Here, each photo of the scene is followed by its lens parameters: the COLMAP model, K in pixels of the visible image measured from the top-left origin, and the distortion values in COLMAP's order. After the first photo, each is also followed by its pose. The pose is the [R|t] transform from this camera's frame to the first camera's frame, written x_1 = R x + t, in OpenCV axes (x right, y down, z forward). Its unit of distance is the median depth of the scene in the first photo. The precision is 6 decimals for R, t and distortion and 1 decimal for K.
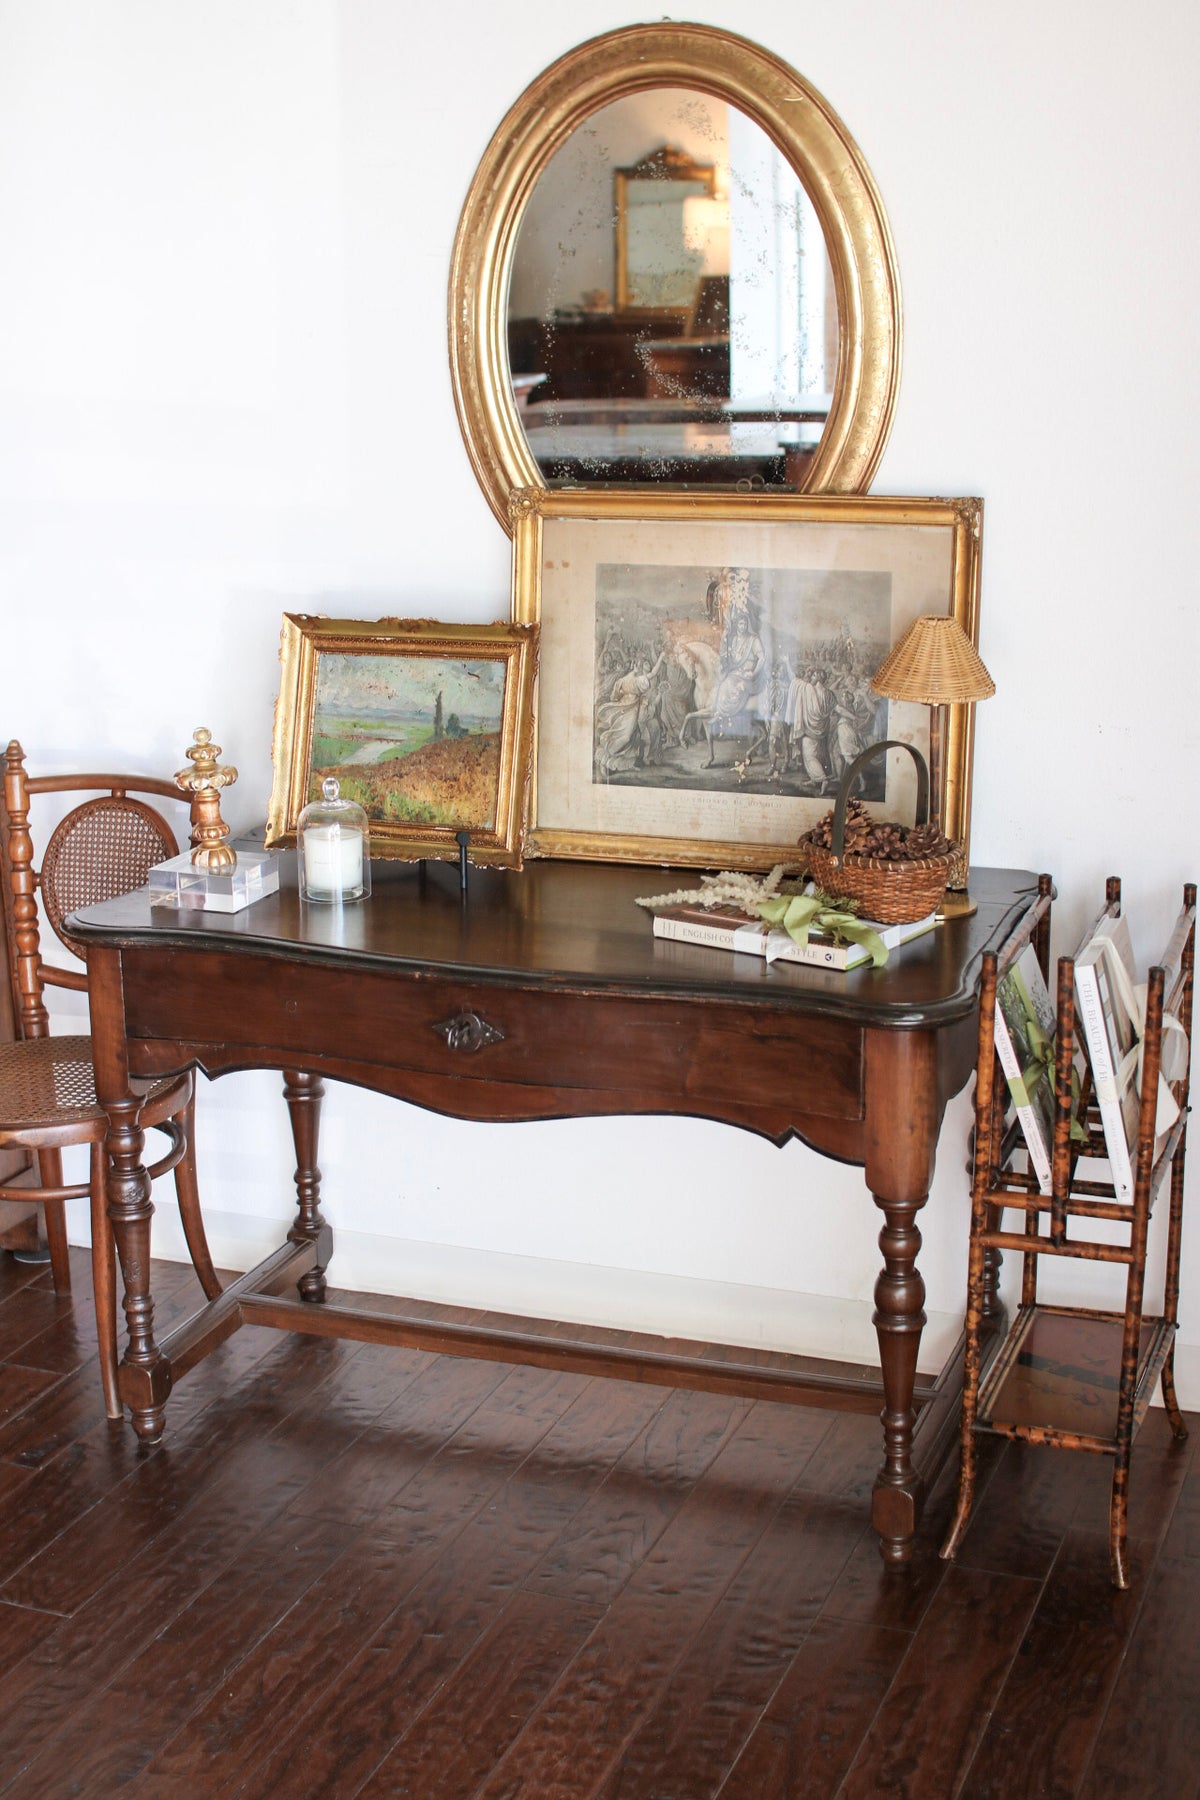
lens RADIAL K [[2520.6, 0, 600.0], [0, 2520.6, 900.0], [0, 0, 1]] dist [-0.169992, 0.237241]
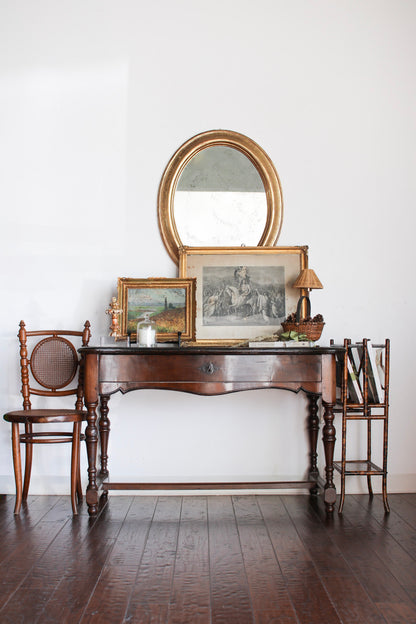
lens RADIAL K [[873.8, 0, 208.0], [0, 873.8, 312.0], [0, 0, 1]] dist [-0.169992, 0.237241]
pose [[0.929077, 0.031116, 0.368575, -0.469944], [0.083210, 0.953332, -0.290233, 0.306584], [-0.360405, 0.300318, 0.883129, -0.121369]]
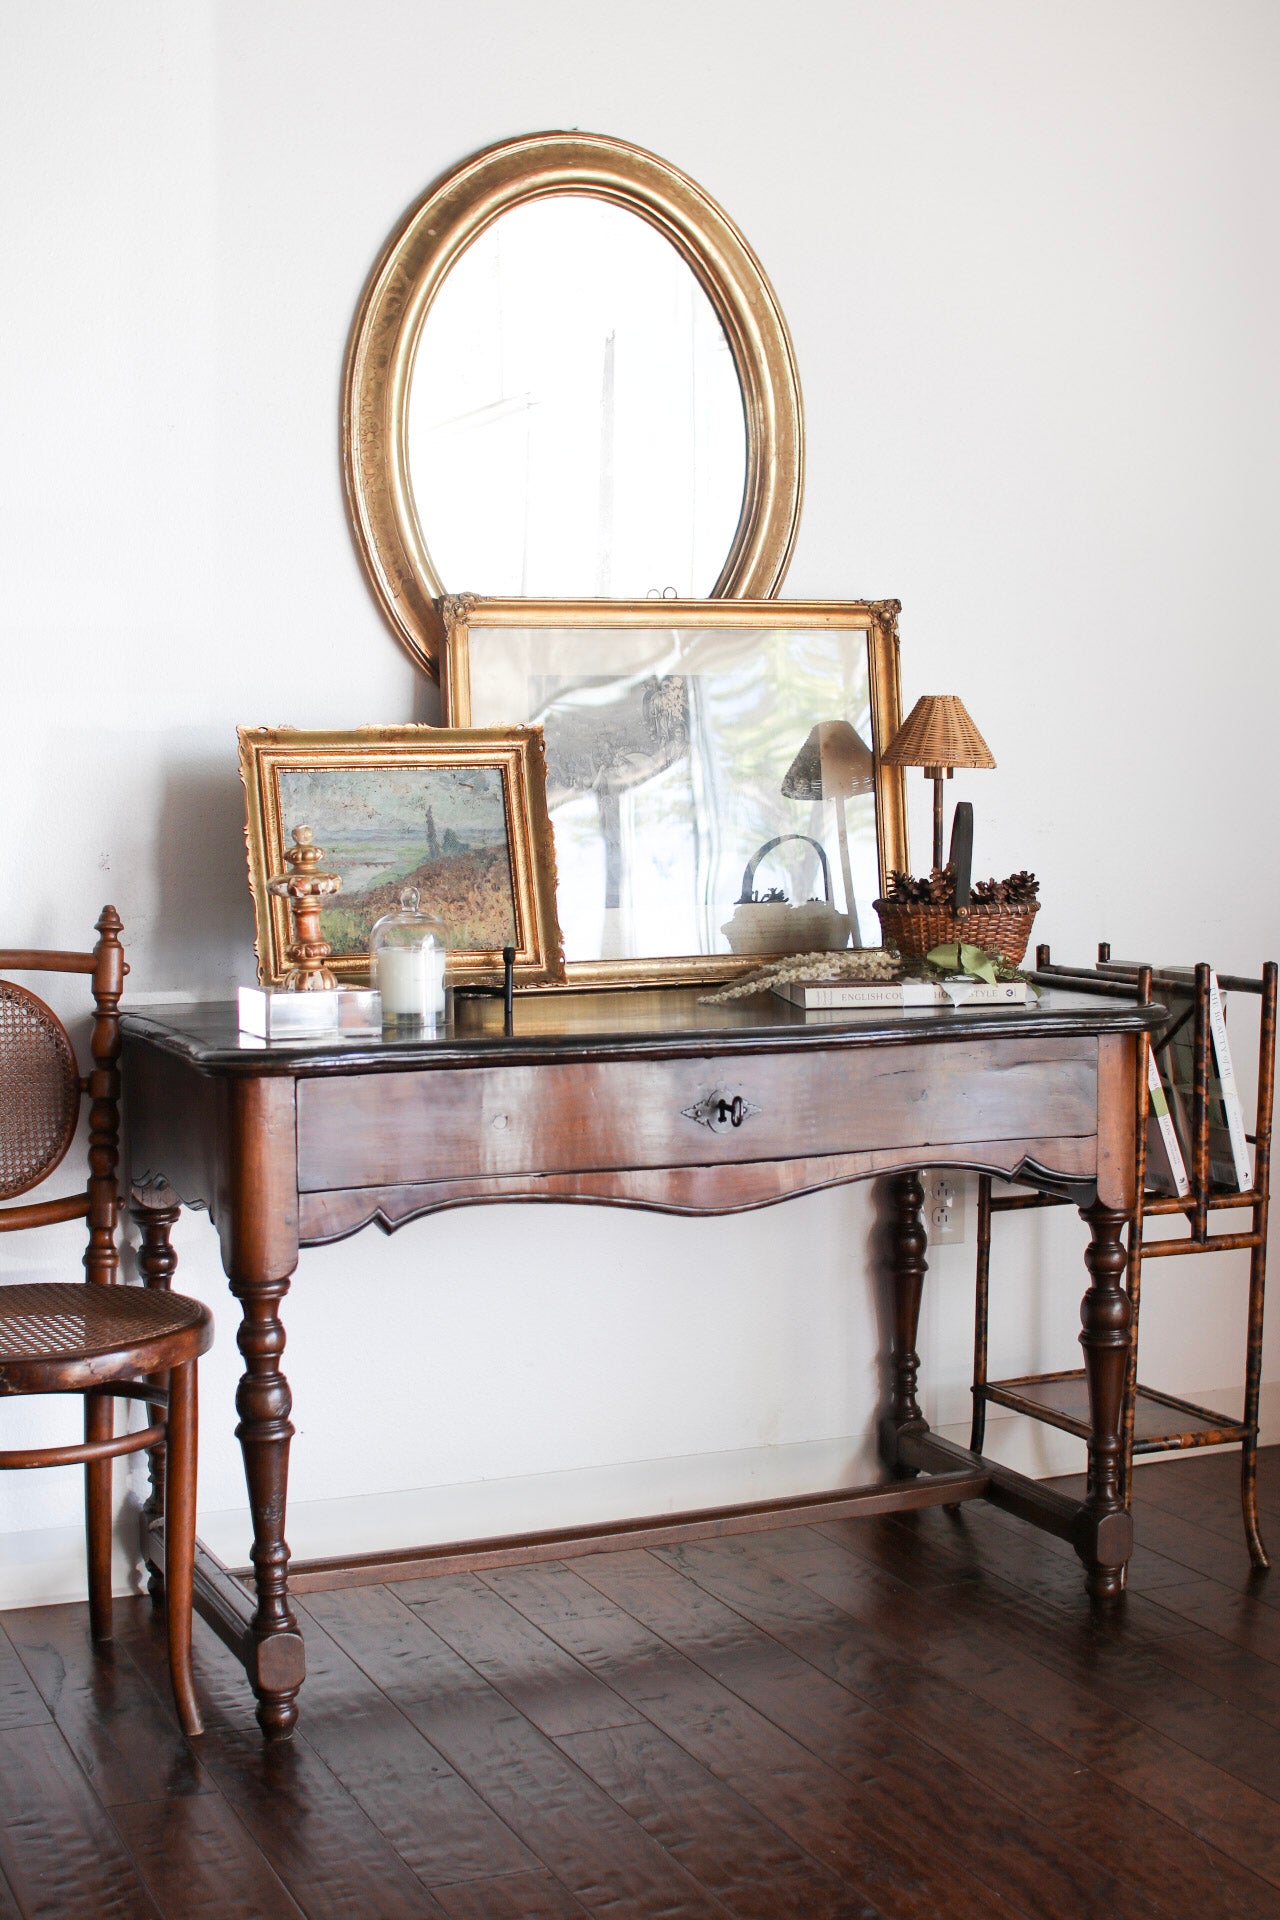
lens RADIAL K [[2688.7, 0, 640.0], [0, 2688.7, 960.0], [0, 0, 1]] dist [-0.169992, 0.237241]
pose [[0.716066, -0.040616, 0.696850, -0.681494], [0.179446, 0.975466, -0.127539, 0.106801], [-0.674573, 0.216373, 0.705786, 0.286208]]
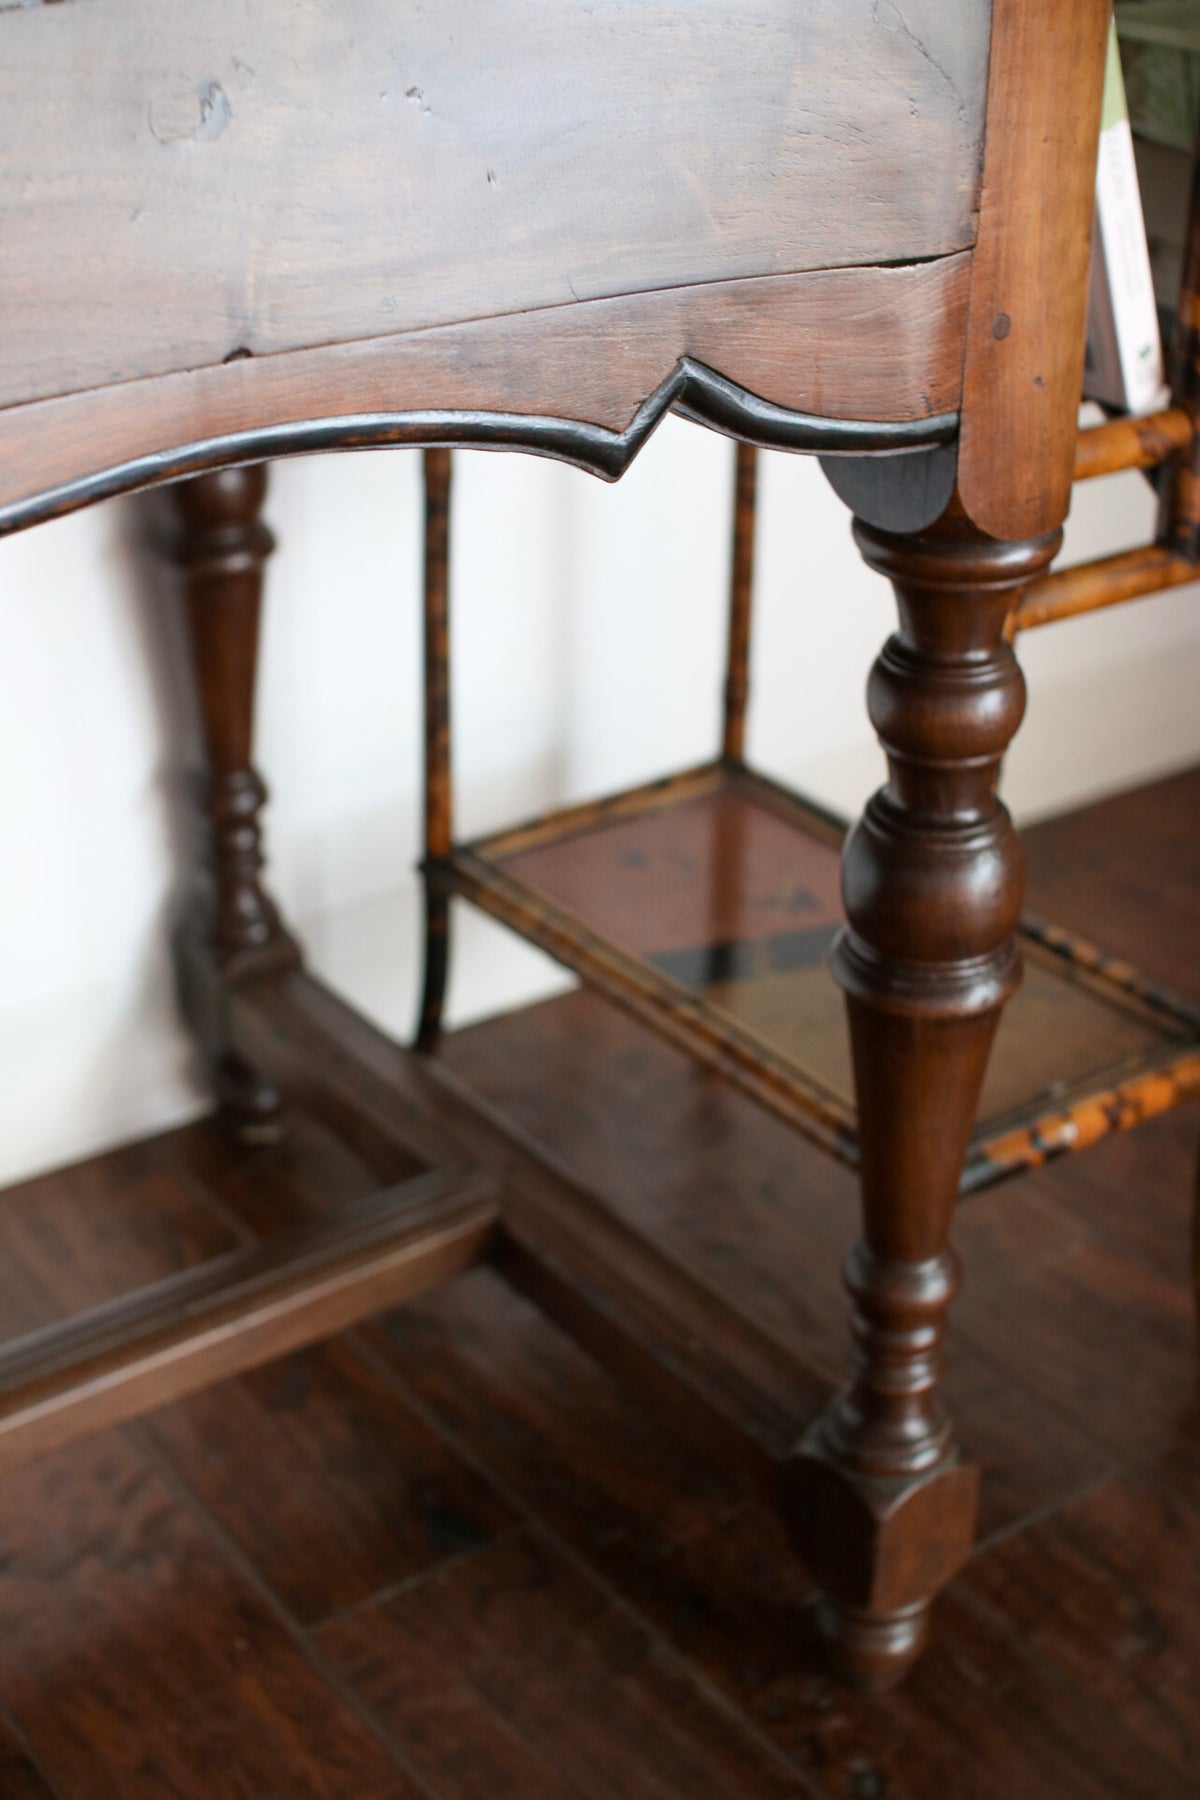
lens RADIAL K [[2520.6, 0, 600.0], [0, 2520.6, 900.0], [0, 0, 1]] dist [-0.169992, 0.237241]
pose [[0.538549, -0.376904, 0.753597, -0.102761], [0.205879, 0.926130, 0.316066, 0.053932], [-0.817055, -0.015068, 0.576363, 0.762762]]
